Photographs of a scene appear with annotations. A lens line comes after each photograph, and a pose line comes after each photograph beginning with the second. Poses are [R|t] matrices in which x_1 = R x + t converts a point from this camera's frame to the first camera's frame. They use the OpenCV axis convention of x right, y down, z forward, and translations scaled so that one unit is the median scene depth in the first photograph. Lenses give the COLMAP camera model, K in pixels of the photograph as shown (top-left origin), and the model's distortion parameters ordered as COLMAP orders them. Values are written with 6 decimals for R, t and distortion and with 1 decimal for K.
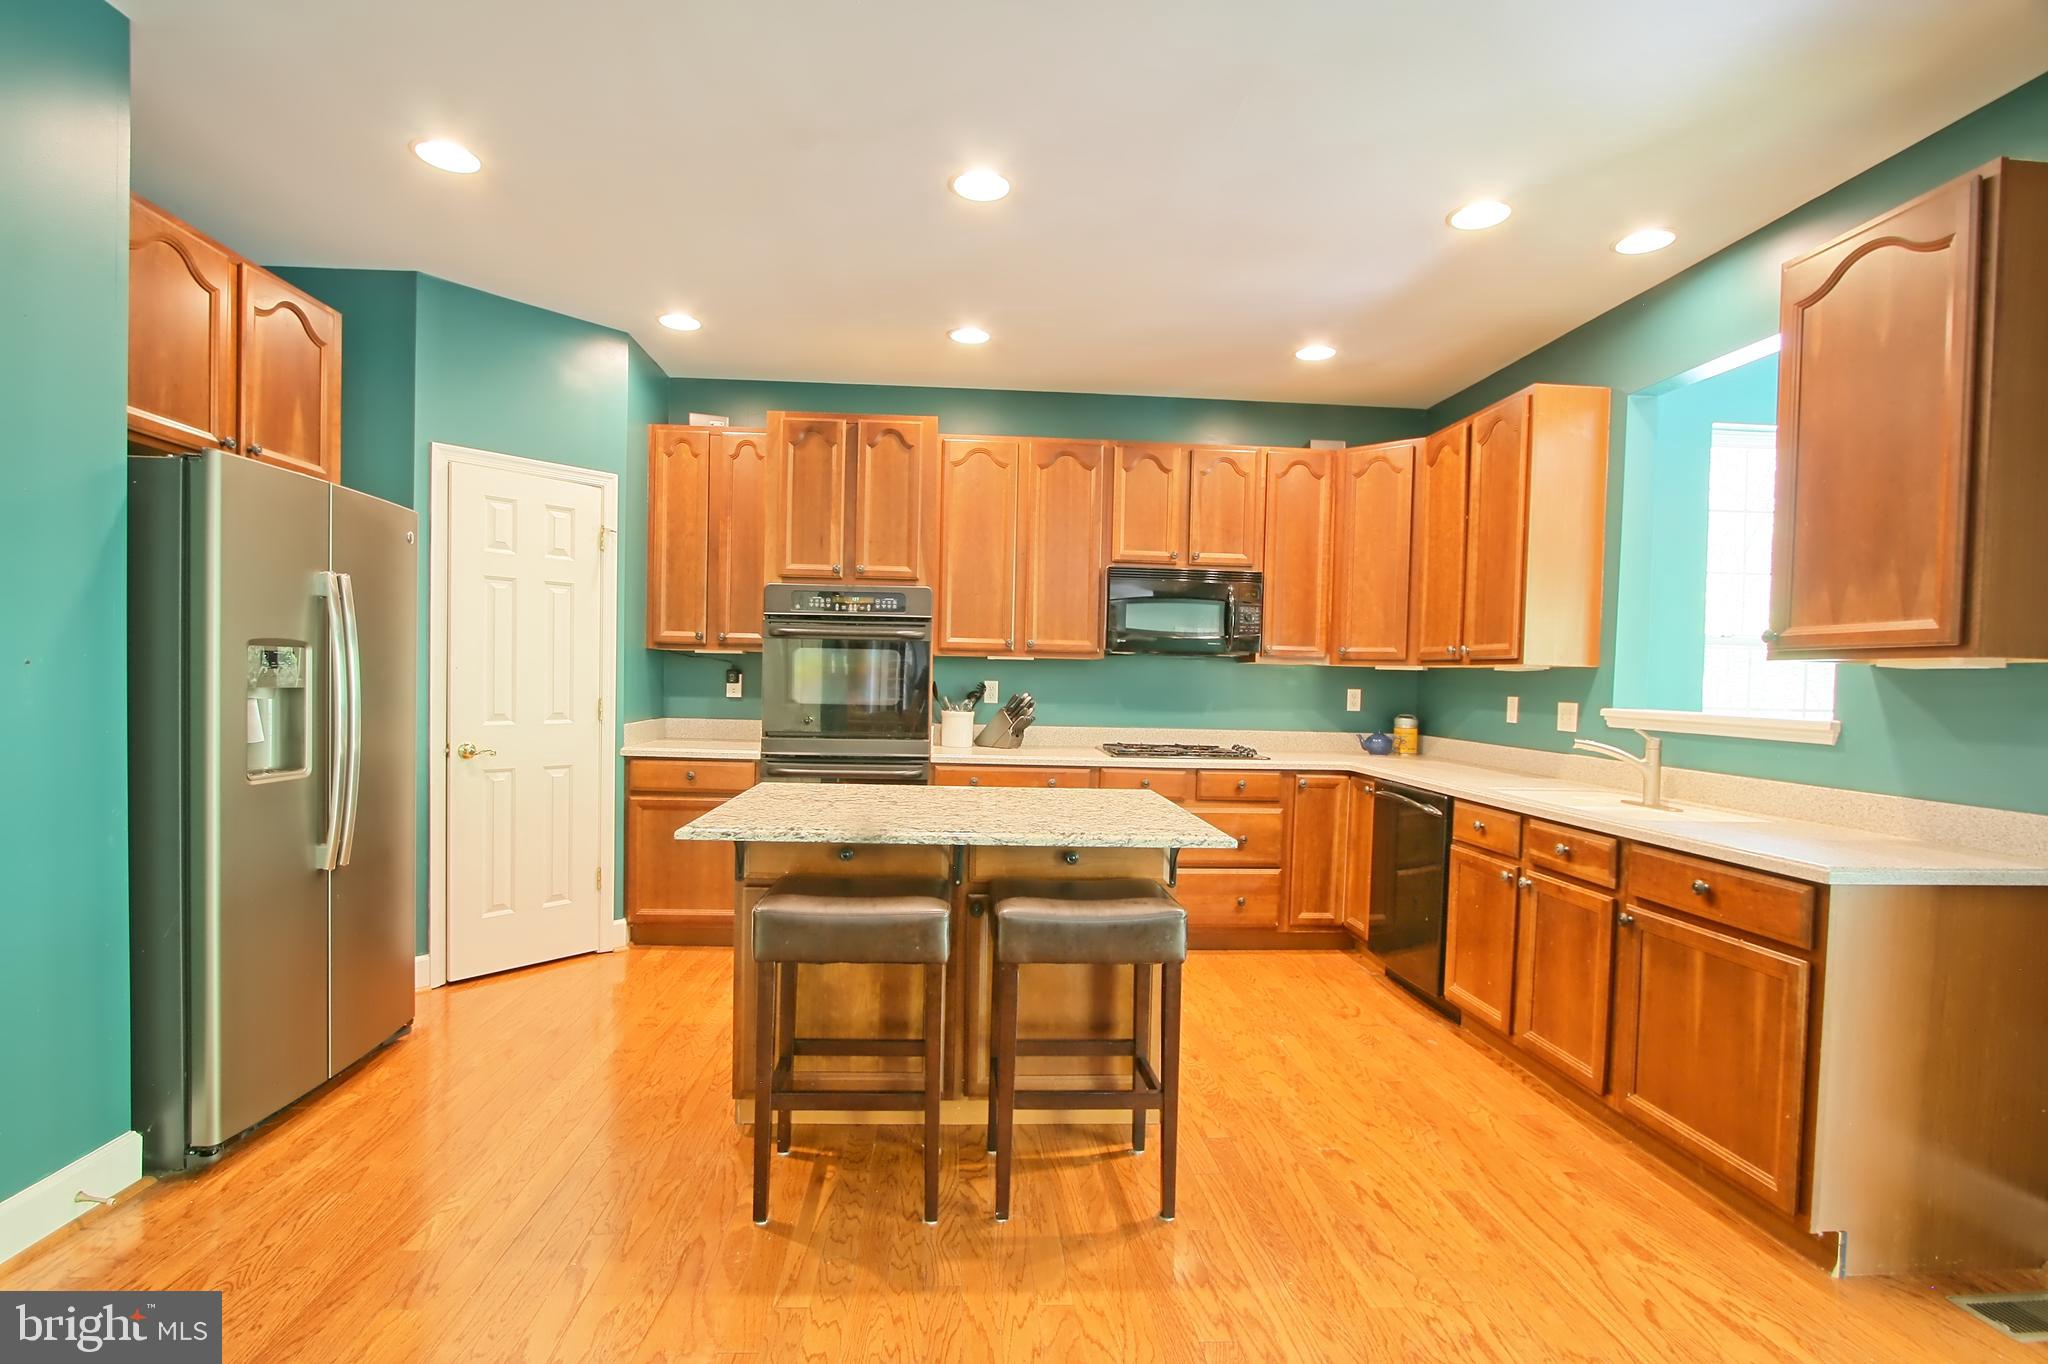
lens RADIAL K [[949.9, 0, 1003.5], [0, 949.9, 703.8], [0, 0, 1]] dist [-0.024479, 0.006500]
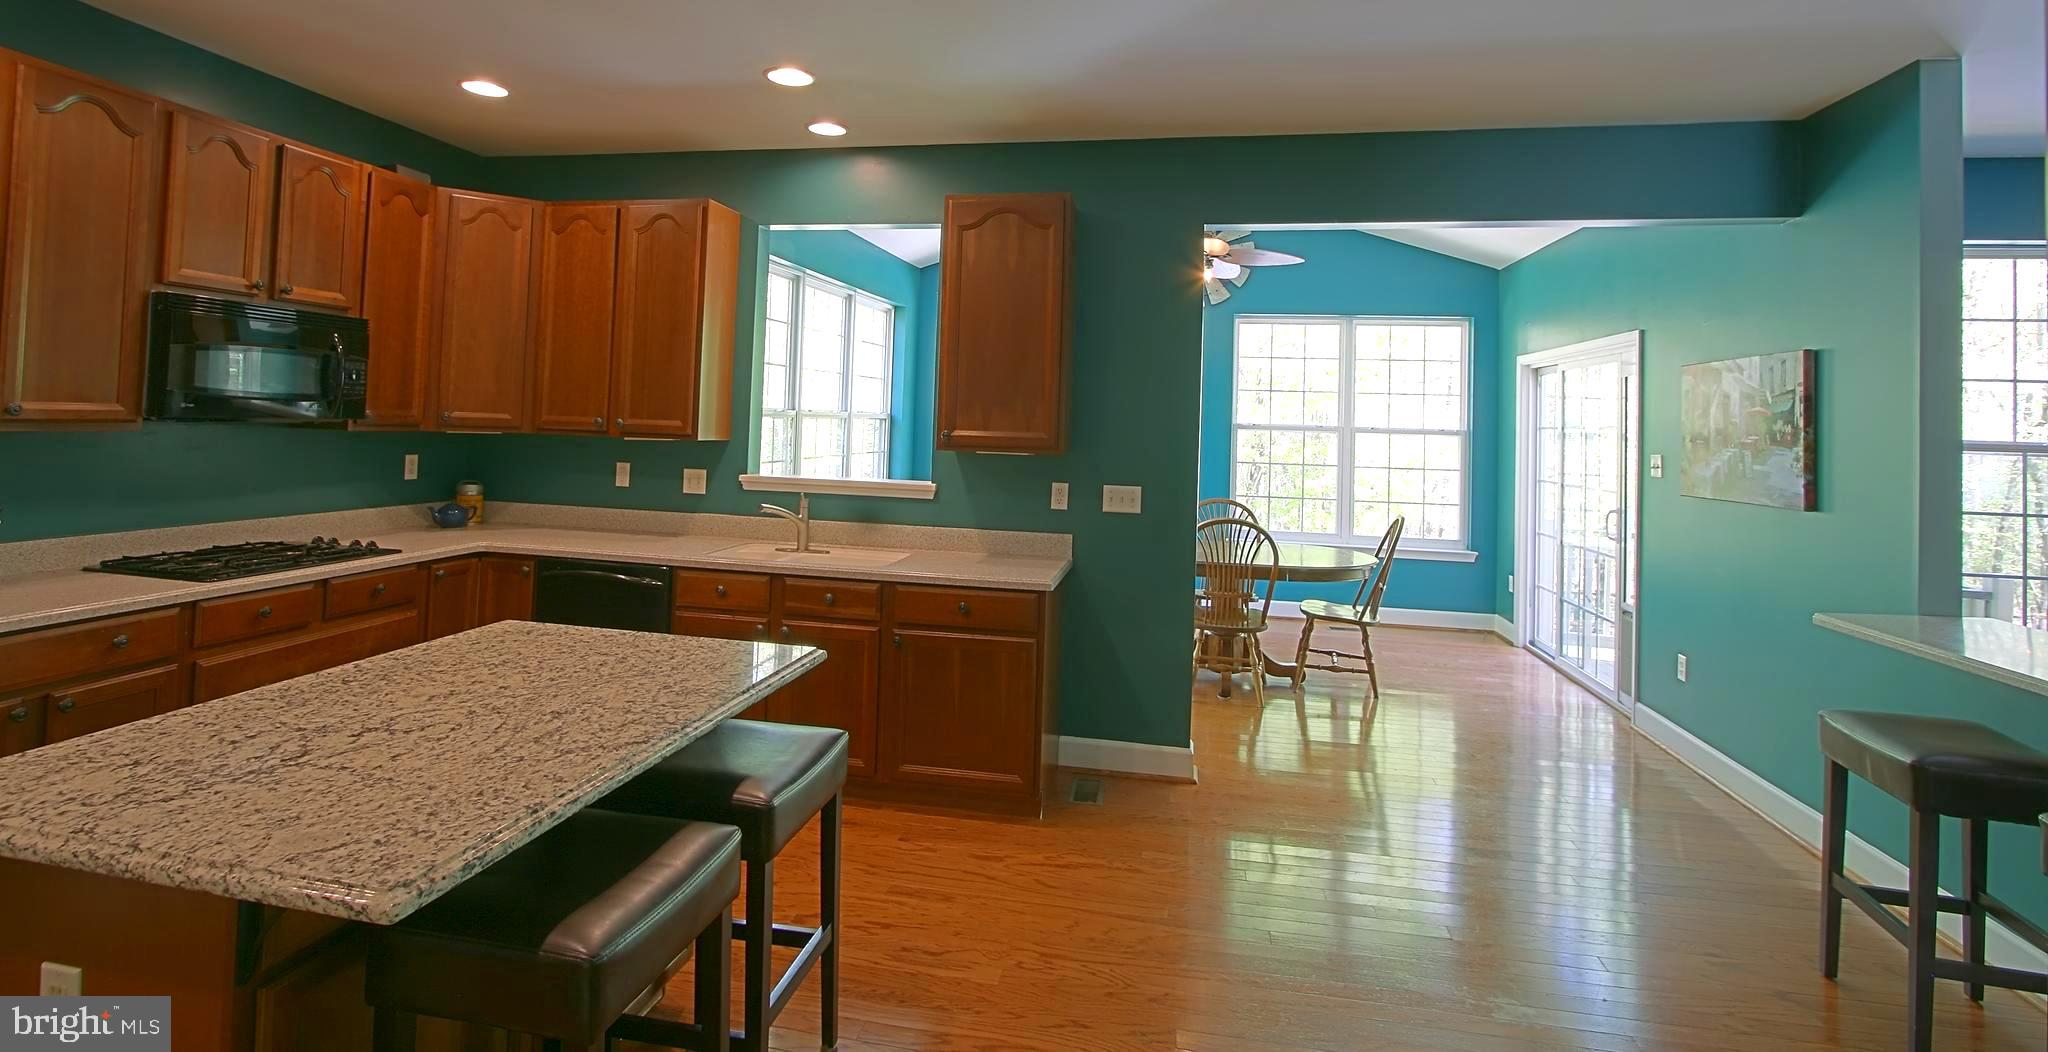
lens RADIAL K [[948.6, 0, 1000.2], [0, 948.6, 394.1], [0, 0, 1]] dist [-0.017529, 0.000137]
pose [[0.254434, 0.012791, 0.967006, -0.400622], [0.001364, 0.999907, -0.013585, -0.070243], [-0.967089, 0.004775, 0.254393, 0.303218]]
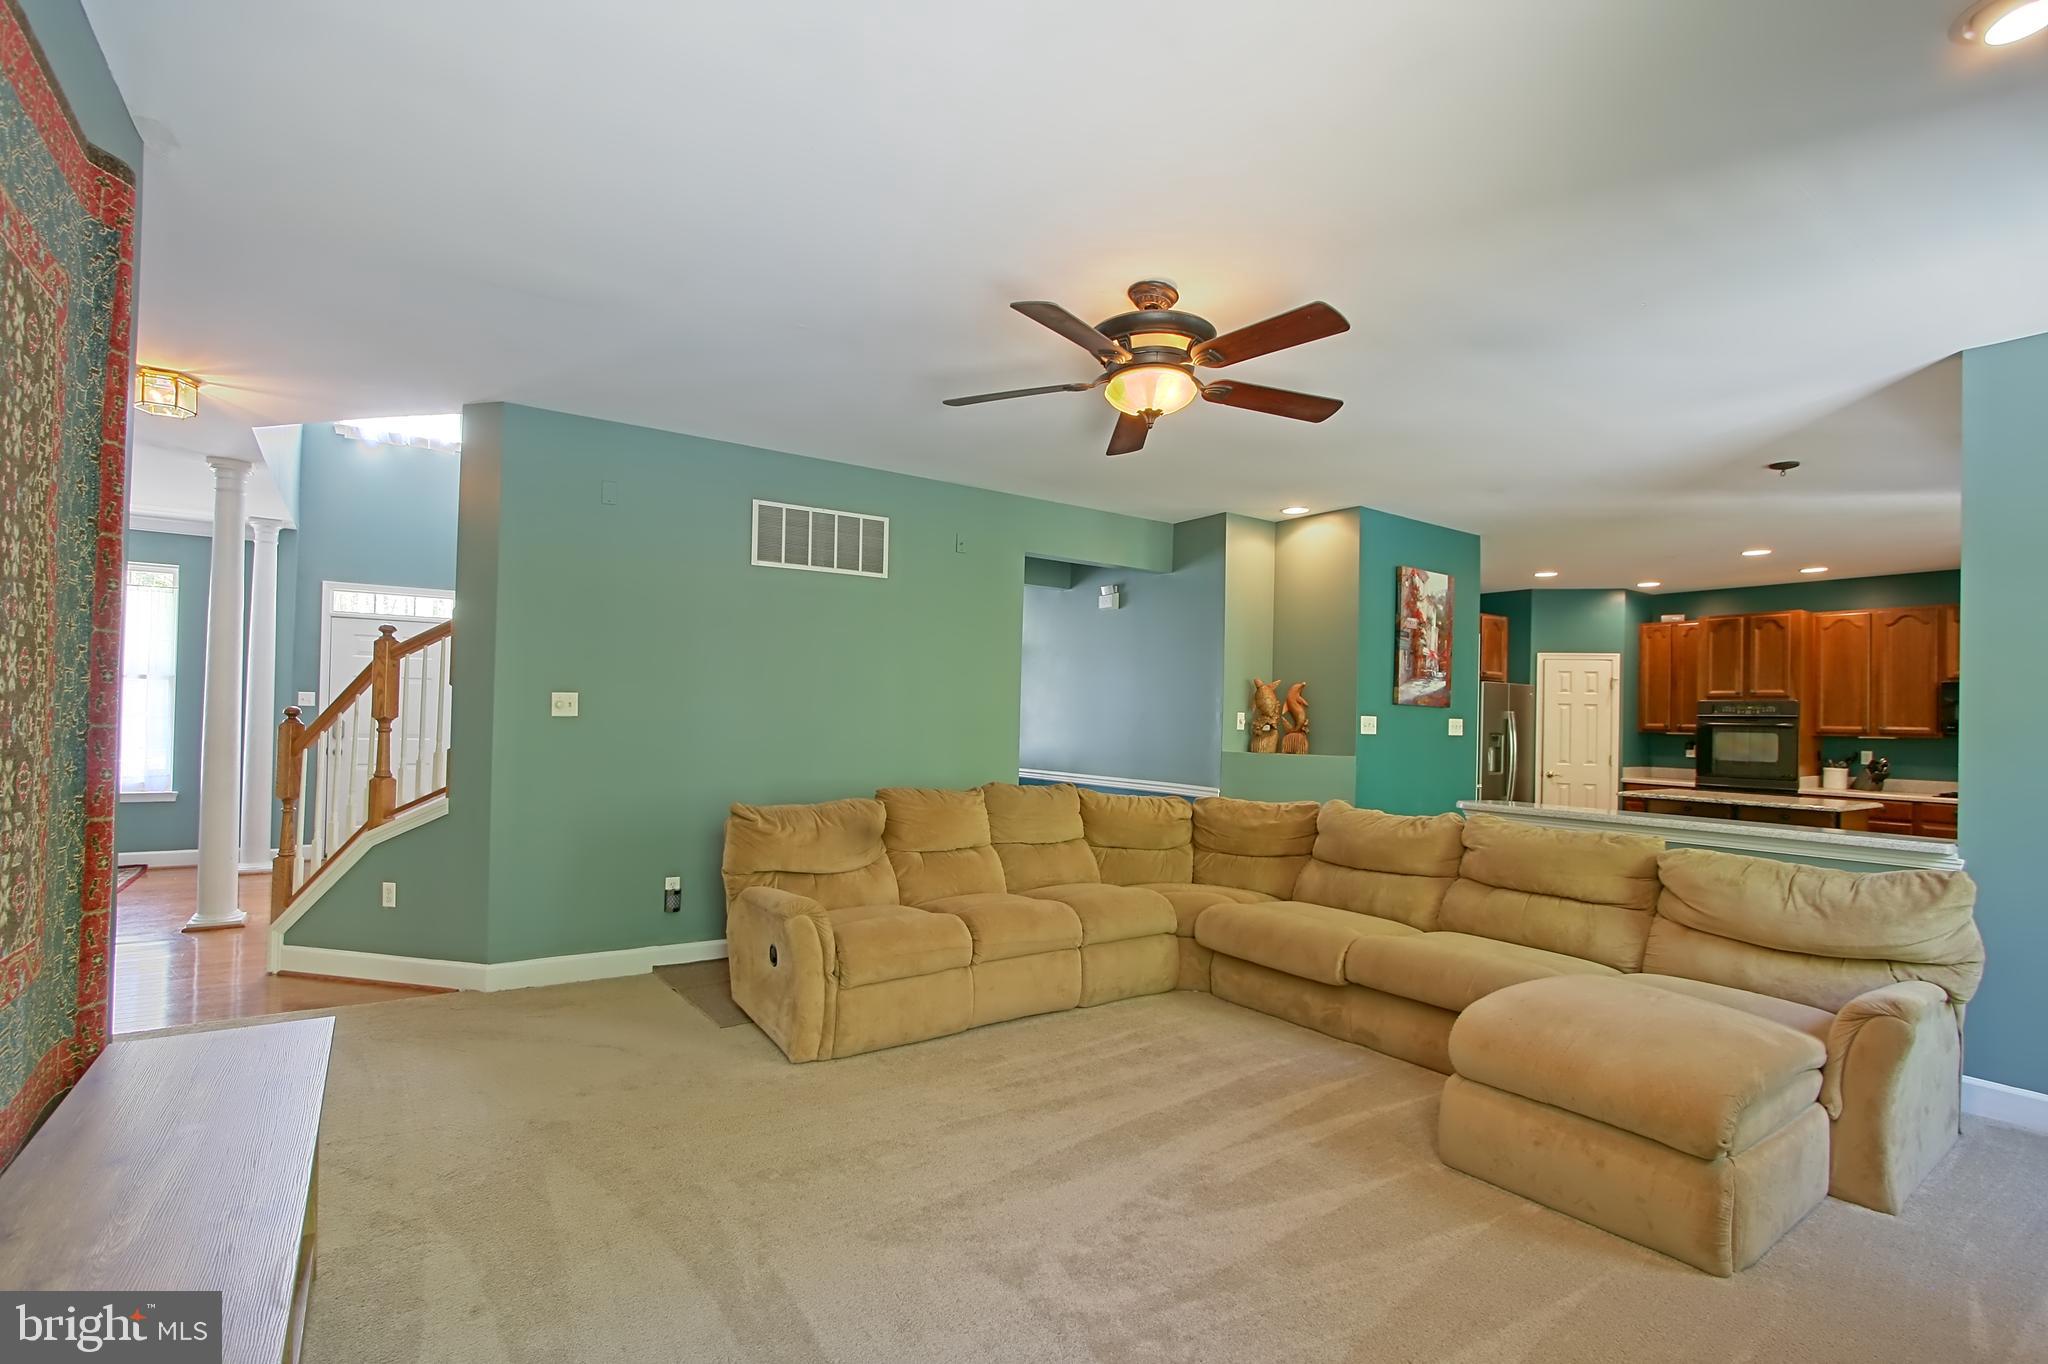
lens RADIAL K [[949.9, 0, 995.6], [0, 949.9, 709.3], [0, 0, 1]] dist [-0.024479, 0.006500]
pose [[0.505119, -0.020500, -0.862806, 0.737344], [-0.037495, 0.998253, -0.045669, 0.040623], [0.862235, 0.055419, 0.503468, -1.334475]]
